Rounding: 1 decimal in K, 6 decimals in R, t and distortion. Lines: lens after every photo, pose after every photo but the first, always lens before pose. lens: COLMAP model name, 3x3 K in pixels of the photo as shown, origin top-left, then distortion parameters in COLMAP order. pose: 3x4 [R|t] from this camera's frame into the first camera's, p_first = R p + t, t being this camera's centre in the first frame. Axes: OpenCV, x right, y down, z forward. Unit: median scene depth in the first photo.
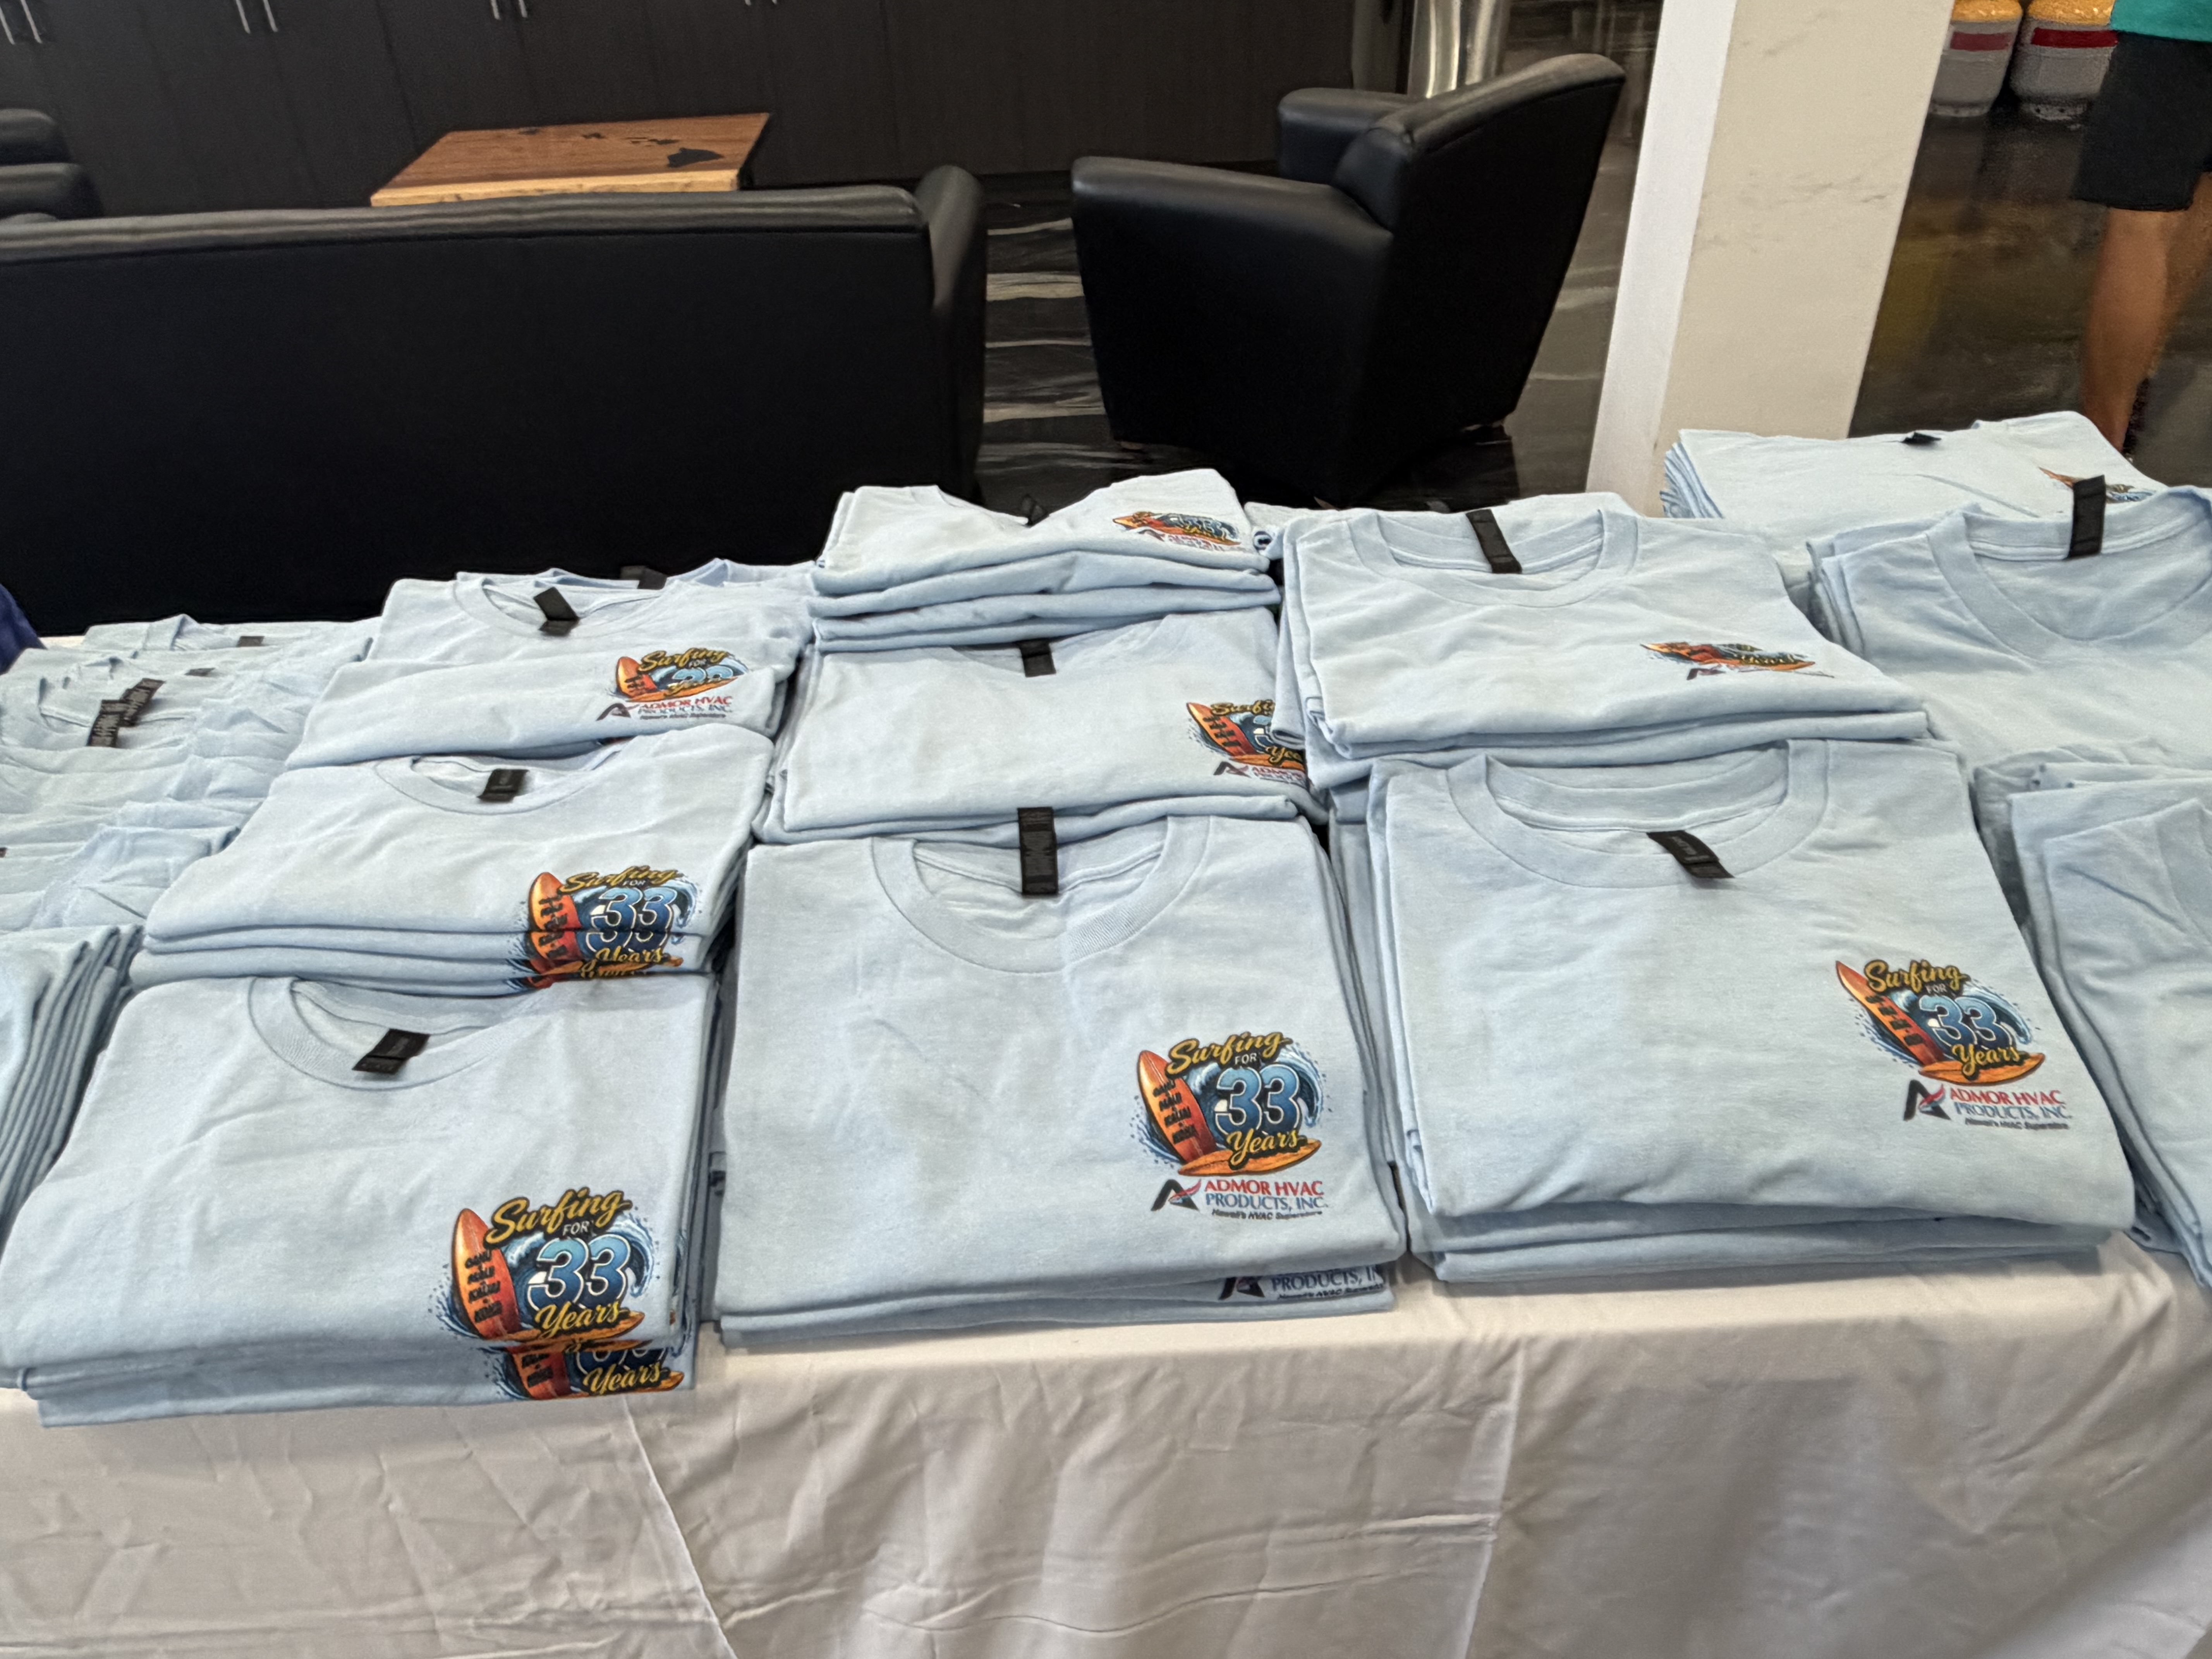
lens RADIAL K [[1533.8, 0, 1090.3], [0, 1533.8, 835.1], [0, 0, 1]] dist [0.003191, -0.016757]
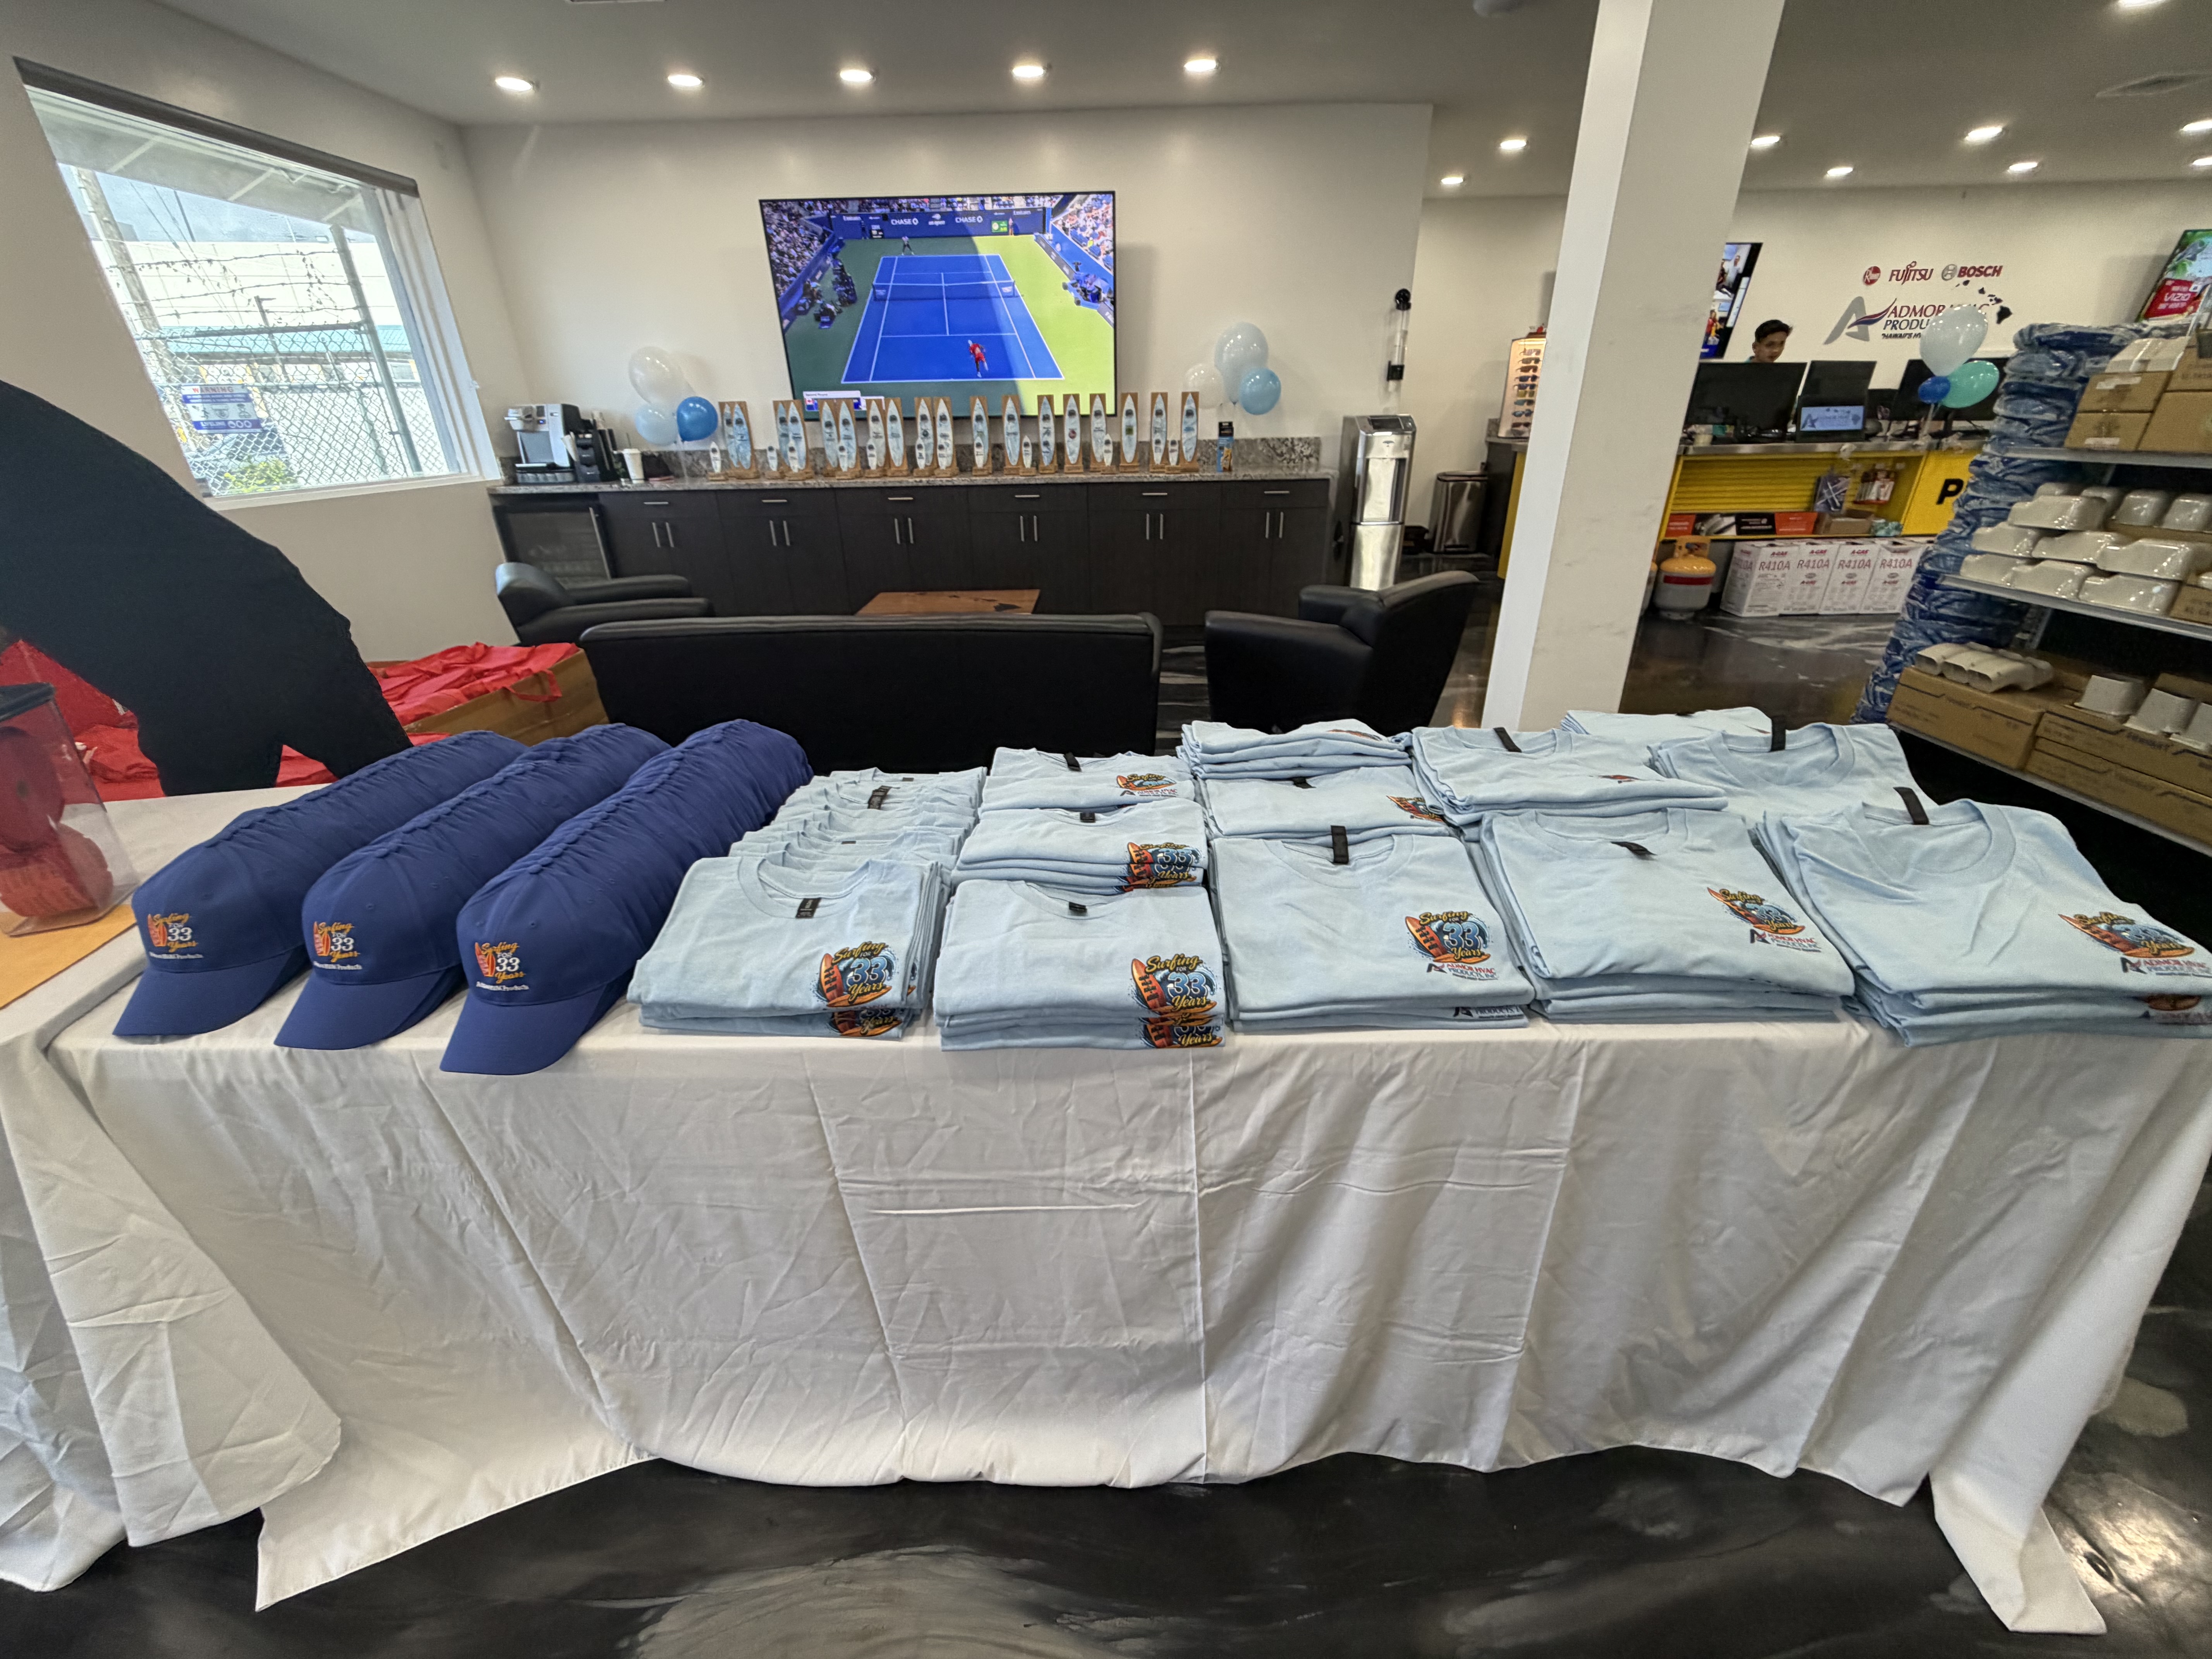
lens RADIAL K [[872.6, 0, 1120.4], [0, 872.6, 815.4], [0, 0, 1]] dist [-0.005869, 0.000281]
pose [[0.999015, 0.037887, -0.023121, -0.353455], [-0.041825, 0.977931, -0.204701, 0.263984], [0.014855, 0.205466, 0.978551, -0.310617]]
